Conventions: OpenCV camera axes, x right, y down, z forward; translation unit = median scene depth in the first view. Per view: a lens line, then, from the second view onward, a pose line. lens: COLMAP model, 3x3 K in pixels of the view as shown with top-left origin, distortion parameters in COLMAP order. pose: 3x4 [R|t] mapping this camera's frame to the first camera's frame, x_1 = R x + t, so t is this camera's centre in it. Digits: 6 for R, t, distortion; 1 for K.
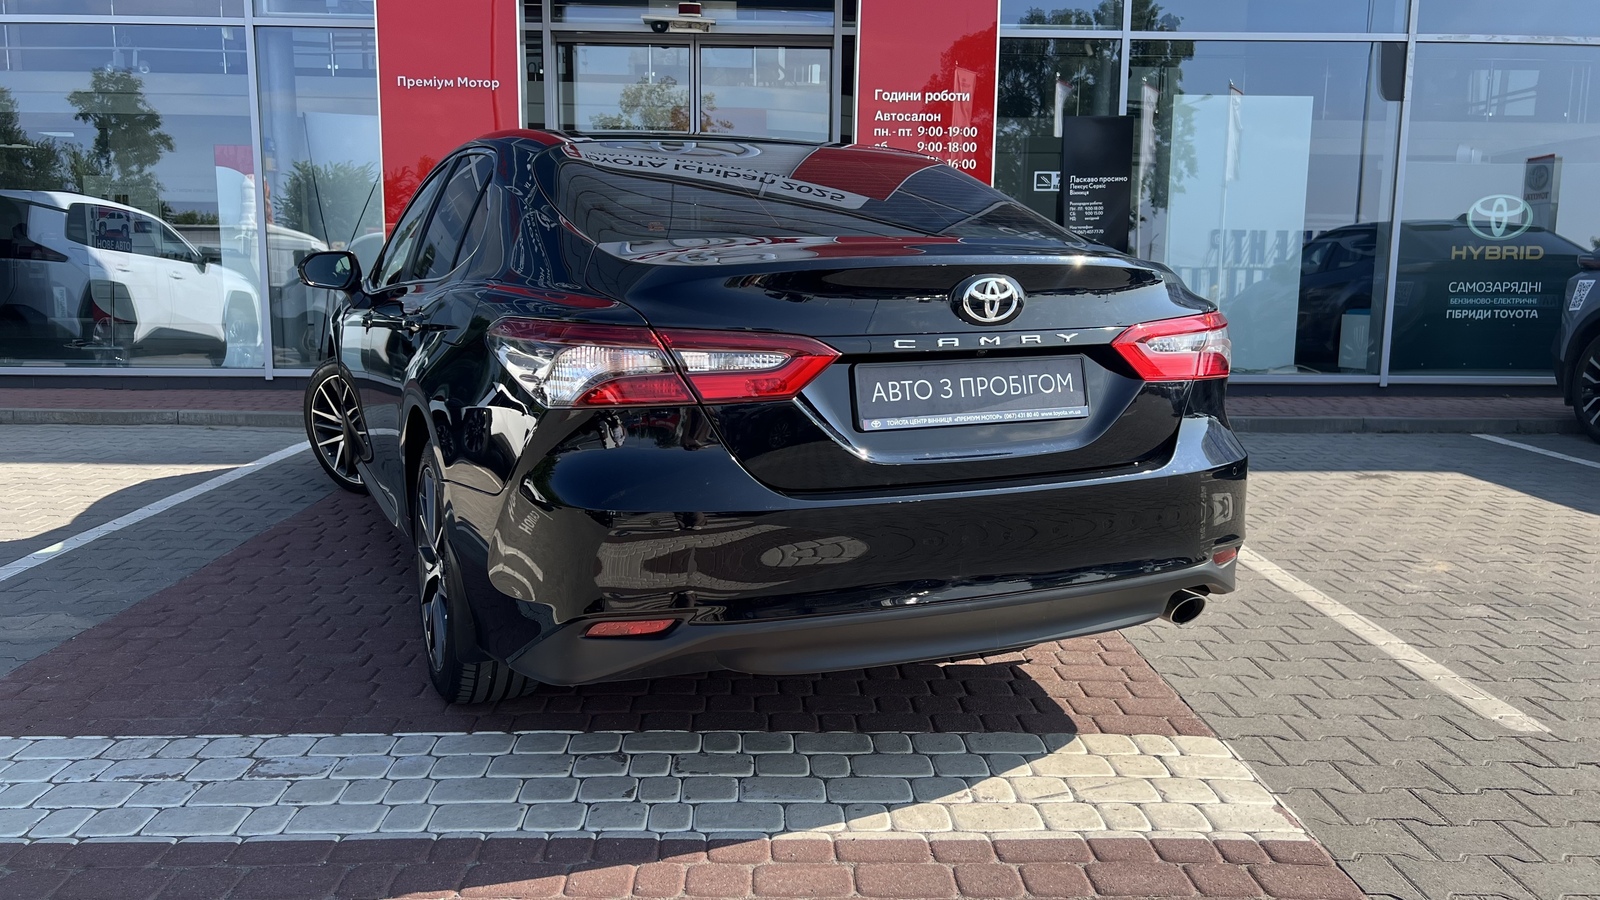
lens RADIAL K [[1198.0, 0, 798.8], [0, 1198.0, 488.2], [0, 0, 1]] dist [0.045580, -0.054376]
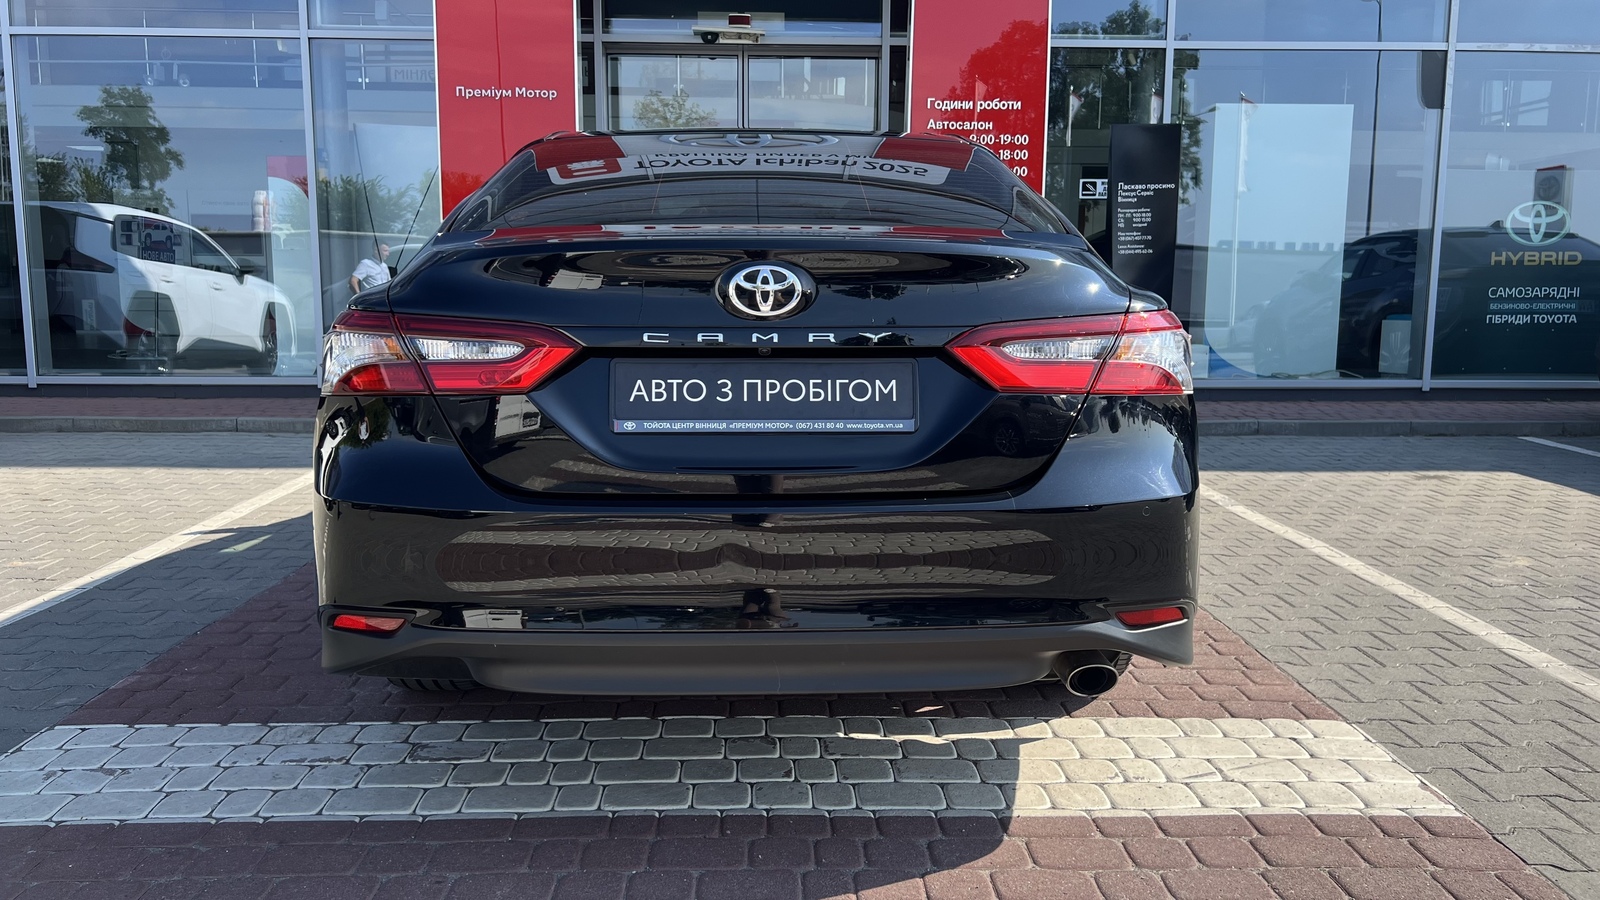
lens RADIAL K [[1199.1, 0, 806.9], [0, 1199.1, 487.4], [0, 0, 1]] dist [0.048329, -0.058302]
pose [[0.999988, -0.003887, 0.003138, -0.042344], [0.003924, 0.999922, -0.011871, 0.007440], [-0.003092, 0.011883, 0.999925, -0.008587]]
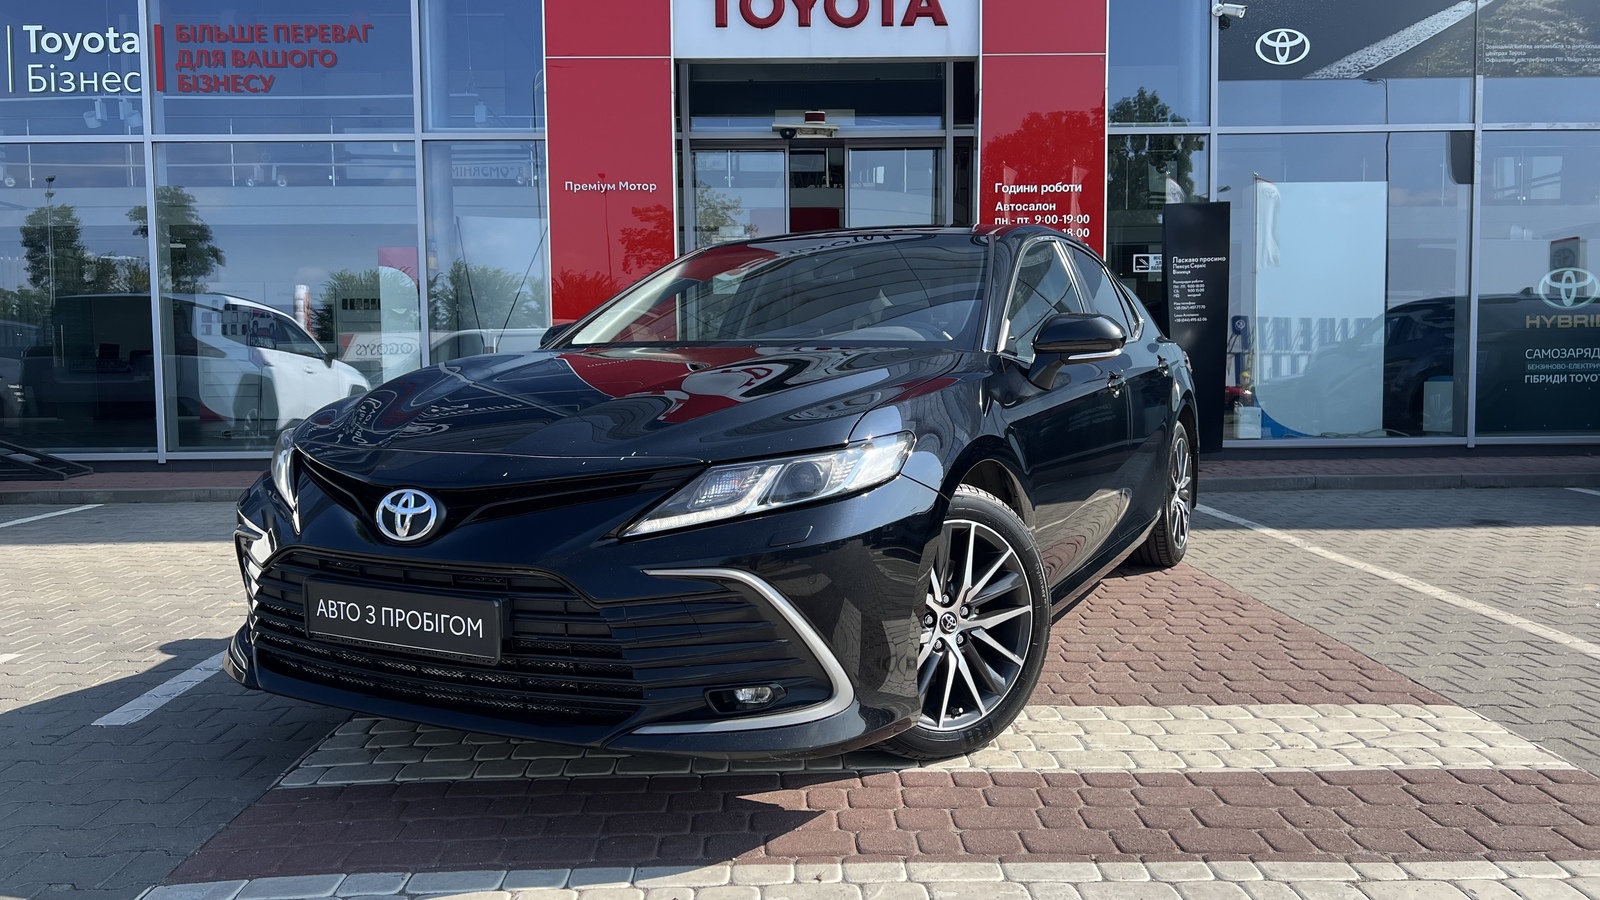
lens RADIAL K [[1202.0, 0, 798.2], [0, 1202.0, 477.5], [0, 0, 1]] dist [0.049059, -0.059294]
pose [[0.999717, -0.018095, -0.015474, -0.103747], [0.016659, 0.995949, -0.088363, 0.030389], [0.017010, 0.088080, 0.995968, -0.076358]]
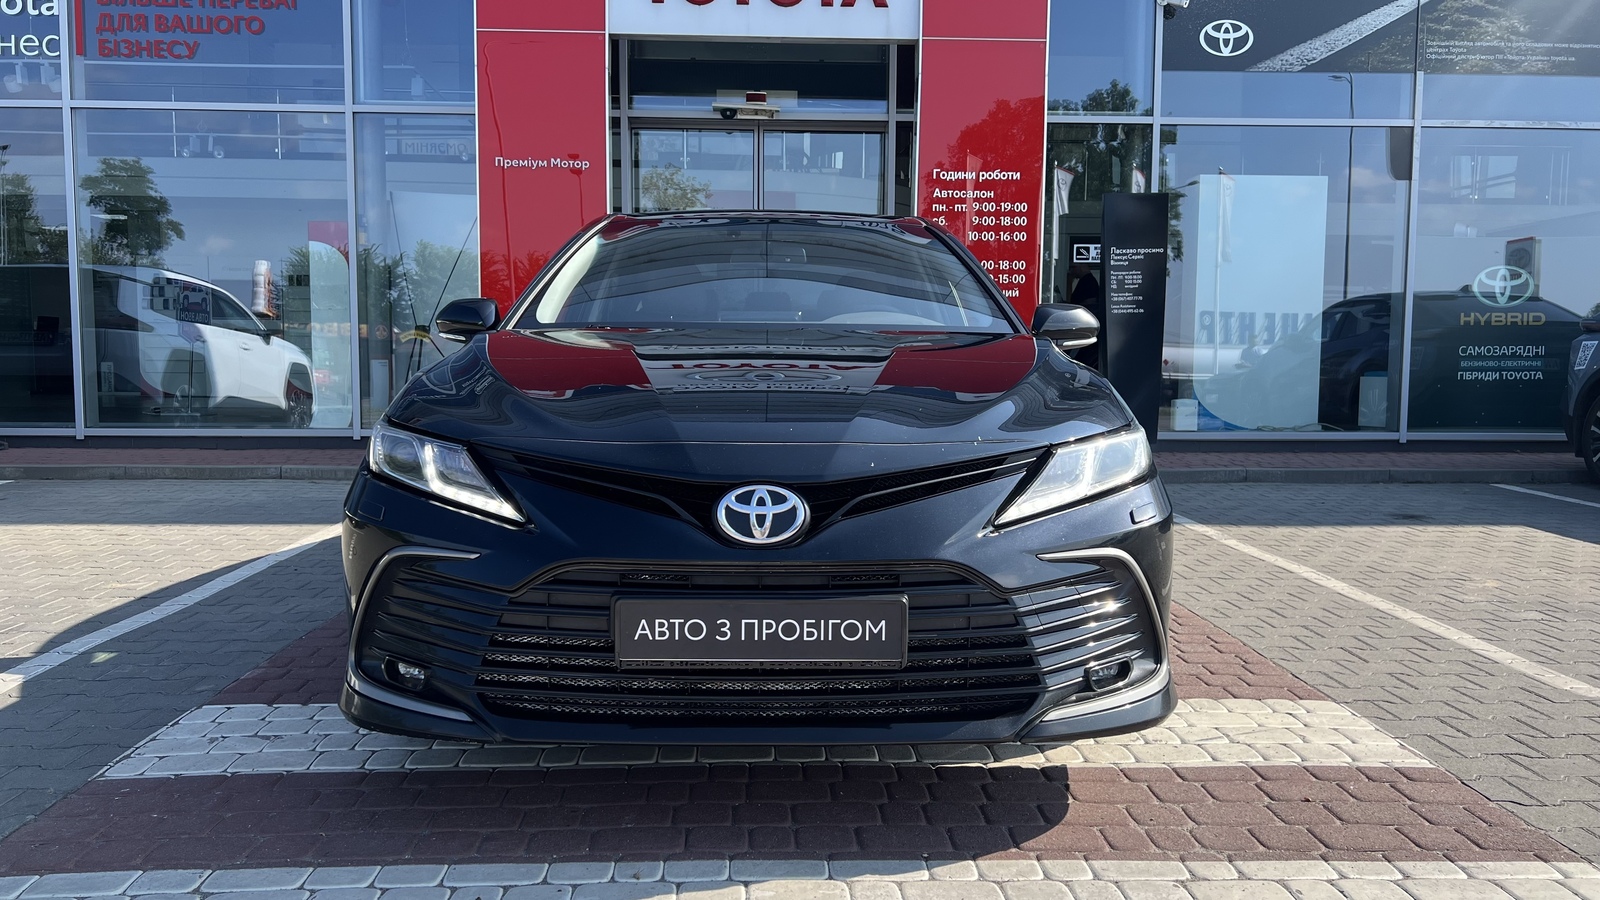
lens RADIAL K [[1199.1, 0, 806.9], [0, 1199.1, 487.4], [0, 0, 1]] dist [0.048329, -0.058302]
pose [[0.999886, -0.004353, 0.014441, -0.067792], [0.005330, 0.997647, -0.068358, 0.029716], [-0.014109, 0.068427, 0.997556, -0.064650]]
